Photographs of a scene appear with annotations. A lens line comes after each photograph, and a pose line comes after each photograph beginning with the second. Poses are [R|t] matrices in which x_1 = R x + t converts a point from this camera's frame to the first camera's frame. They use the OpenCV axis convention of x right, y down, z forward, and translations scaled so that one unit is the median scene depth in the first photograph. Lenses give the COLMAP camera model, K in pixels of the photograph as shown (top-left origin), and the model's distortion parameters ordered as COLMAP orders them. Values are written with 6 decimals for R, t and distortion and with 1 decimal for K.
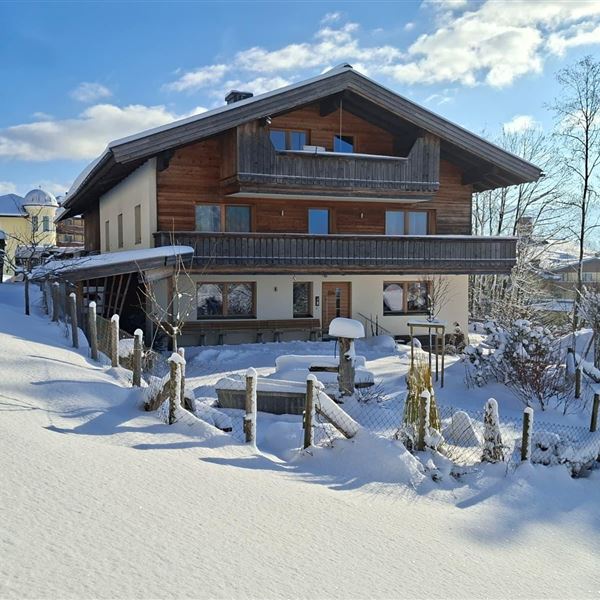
lens RADIAL K [[646.2, 0, 300.0], [0, 646.2, 300.0], [0, 0, 1]] dist [0.014268, -0.000634]
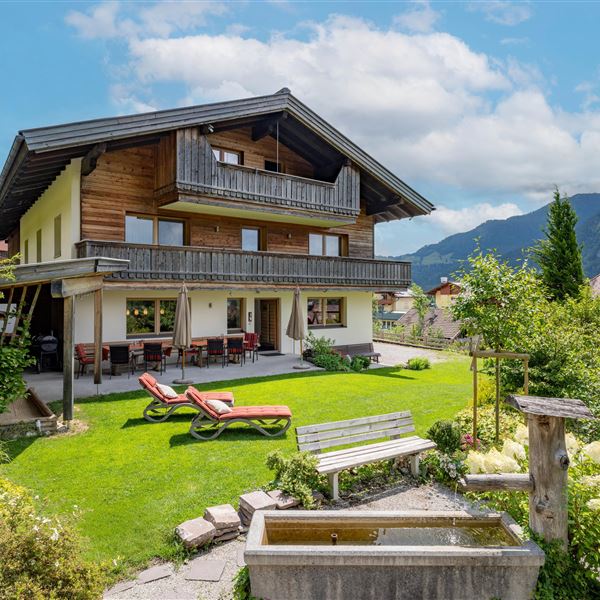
lens RADIAL K [[482.4, 0, 327.2], [0, 482.4, 293.8], [0, 0, 1]] dist [-0.002632, -0.015600]
pose [[0.965991, 0.002795, 0.258562, -0.059972], [0.007347, 0.999241, -0.038251, -0.005415], [-0.258473, 0.038850, 0.965237, 0.257588]]
